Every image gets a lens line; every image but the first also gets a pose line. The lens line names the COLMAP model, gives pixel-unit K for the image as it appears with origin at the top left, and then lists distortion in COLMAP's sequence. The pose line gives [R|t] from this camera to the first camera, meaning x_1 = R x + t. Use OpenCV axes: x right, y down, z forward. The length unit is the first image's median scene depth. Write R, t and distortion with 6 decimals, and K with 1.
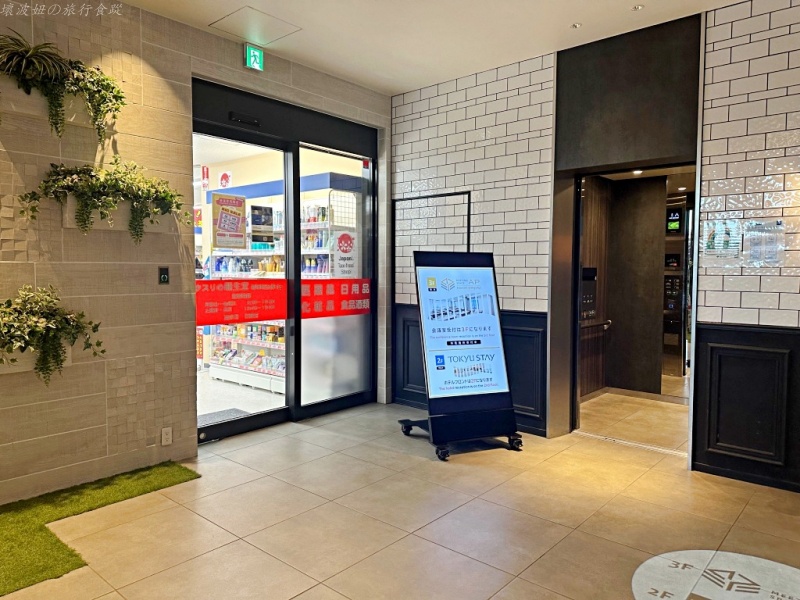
lens RADIAL K [[563.4, 0, 400.0], [0, 563.4, 300.0], [0, 0, 1]] dist [0.001617, 0.000268]
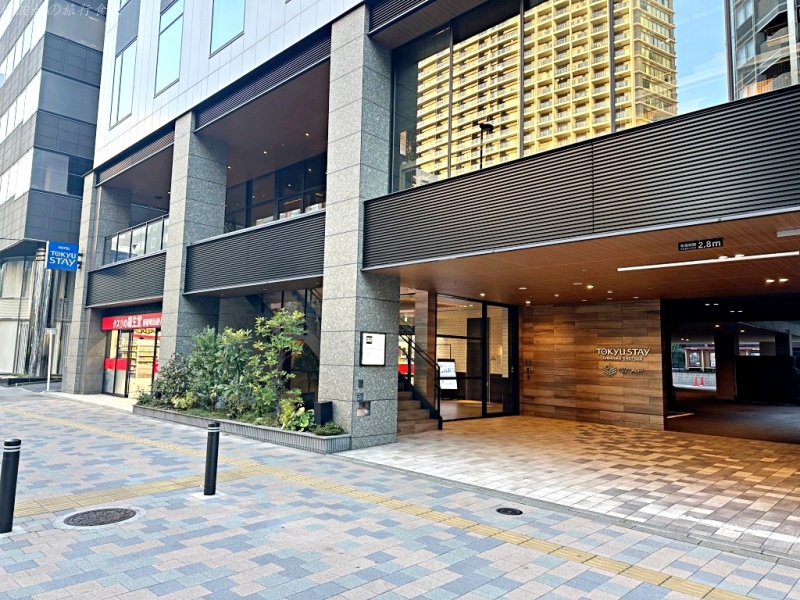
lens RADIAL K [[563.4, 0, 400.2], [0, 563.4, 298.1], [0, 0, 1]] dist [0.001617, 0.000268]
pose [[0.998539, 0.014266, -0.052118, -0.047556], [-0.022177, 0.987740, -0.154527, 0.146800], [0.049274, 0.155457, 0.986613, -3.689100]]
